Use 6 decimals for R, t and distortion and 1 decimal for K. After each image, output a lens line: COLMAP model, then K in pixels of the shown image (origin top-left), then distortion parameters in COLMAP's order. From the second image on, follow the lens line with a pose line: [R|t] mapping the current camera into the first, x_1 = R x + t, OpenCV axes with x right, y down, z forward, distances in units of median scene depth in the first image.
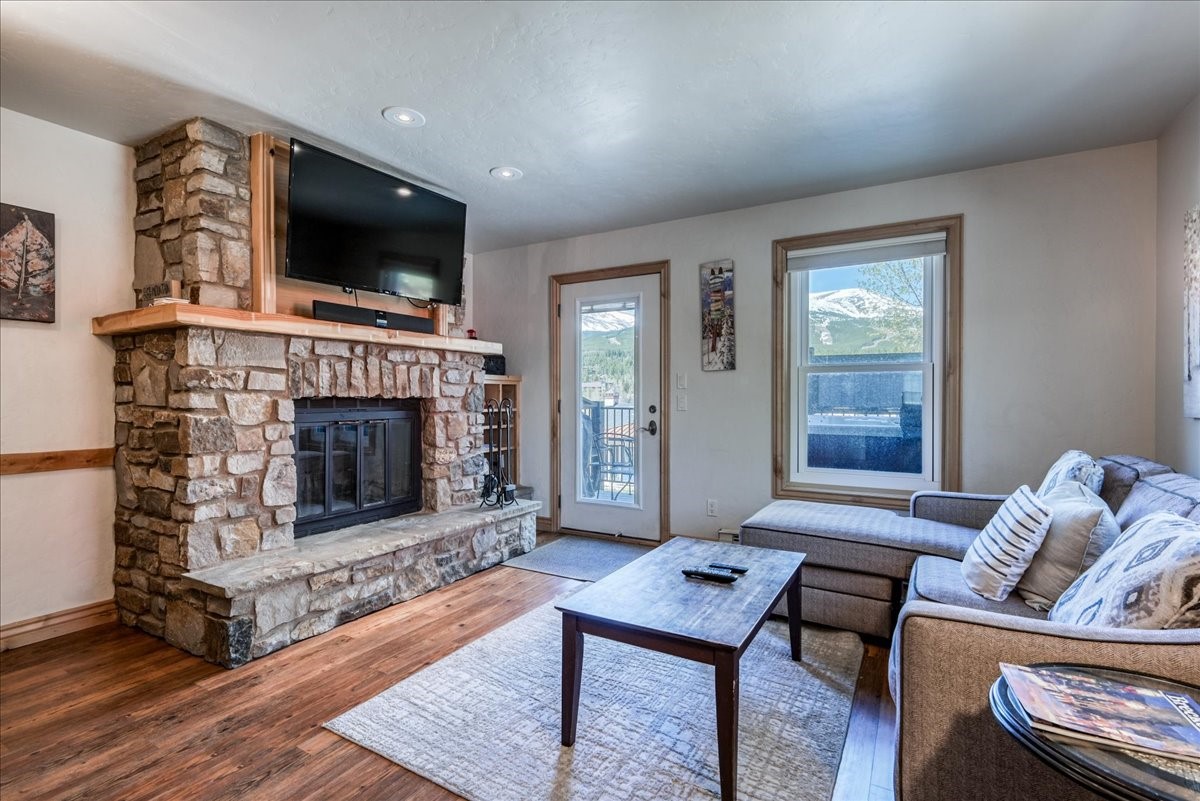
lens RADIAL K [[561.5, 0, 600.2], [0, 561.5, 402.6], [0, 0, 1]] dist [-0.008603, -0.000466]
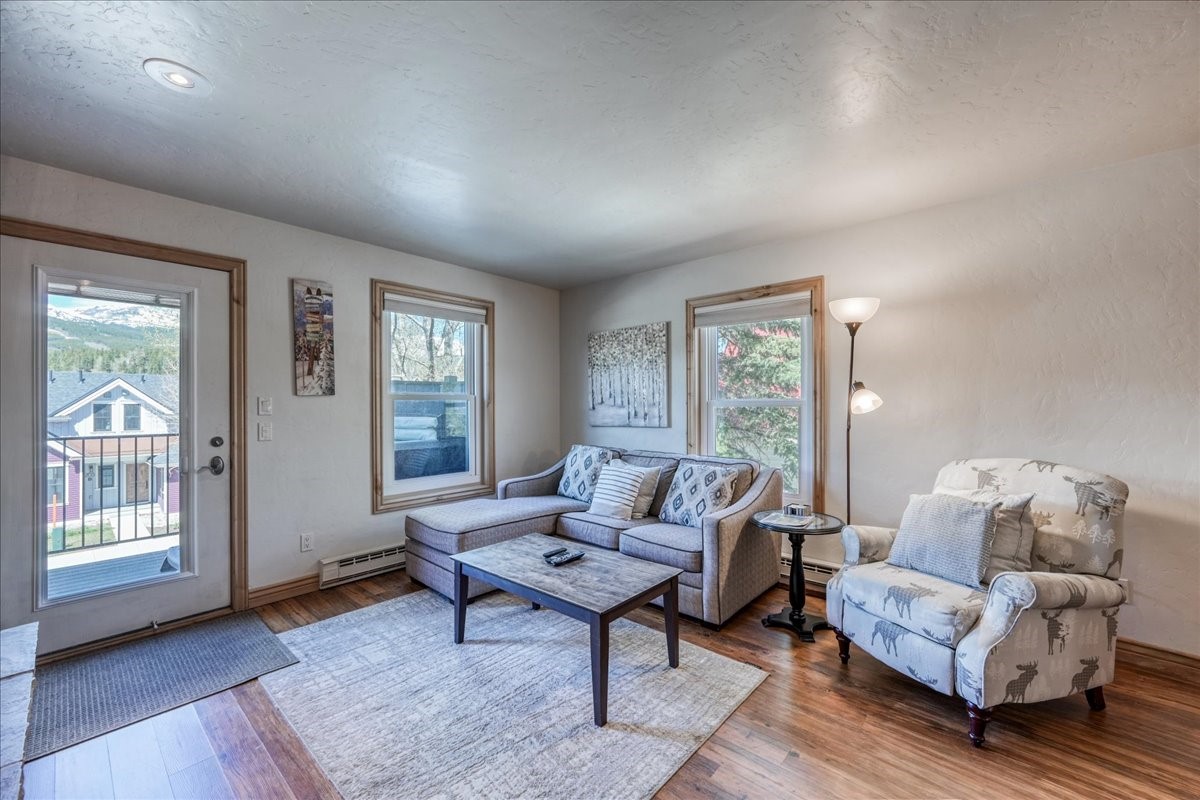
lens RADIAL K [[468.4, 0, 609.7], [0, 468.4, 401.5], [0, 0, 1]] dist [-0.006844, 0.000780]
pose [[0.181344, 0.006181, 0.983400, -0.485036], [0.013938, 0.999864, -0.008854, -0.033445], [-0.983321, 0.015313, 0.181233, 0.368023]]
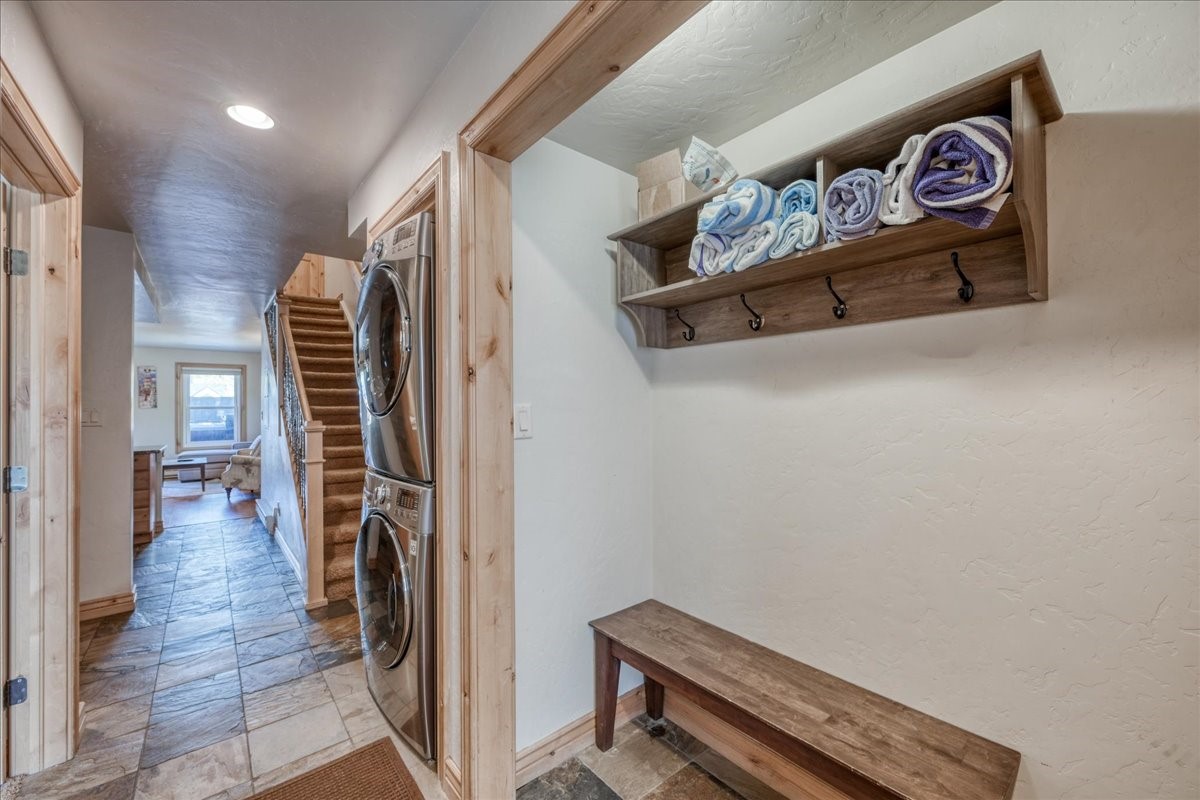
lens RADIAL K [[468.4, 0, 603.1], [0, 468.4, 402.3], [0, 0, 1]] dist [-0.006844, 0.000780]
pose [[0.349495, 0.007470, 0.936908, -1.093009], [0.020318, 0.999673, -0.015550, -0.008529], [-0.936718, 0.024470, 0.349229, -1.761541]]
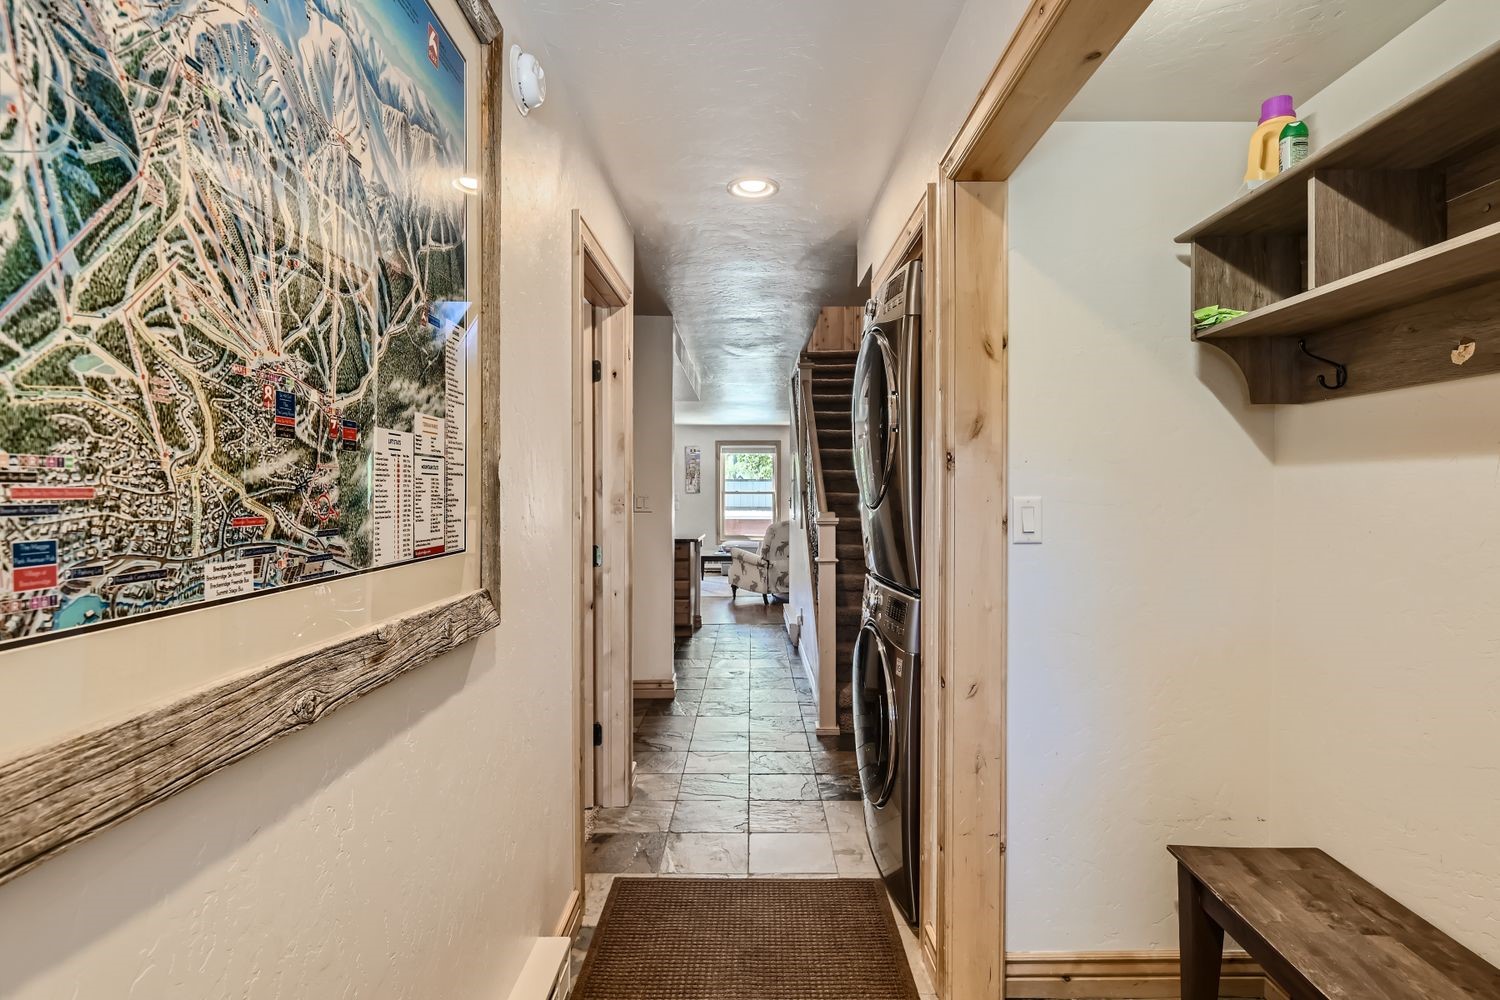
lens RADIAL K [[701.8, 0, 748.7], [0, 701.8, 498.0], [0, 0, 1]] dist [-0.008603, -0.000466]
pose [[0.866349, -0.002392, 0.499433, -1.108865], [0.008262, 0.999920, -0.009541, -0.010248], [-0.499371, 0.012392, 0.866300, -1.818718]]
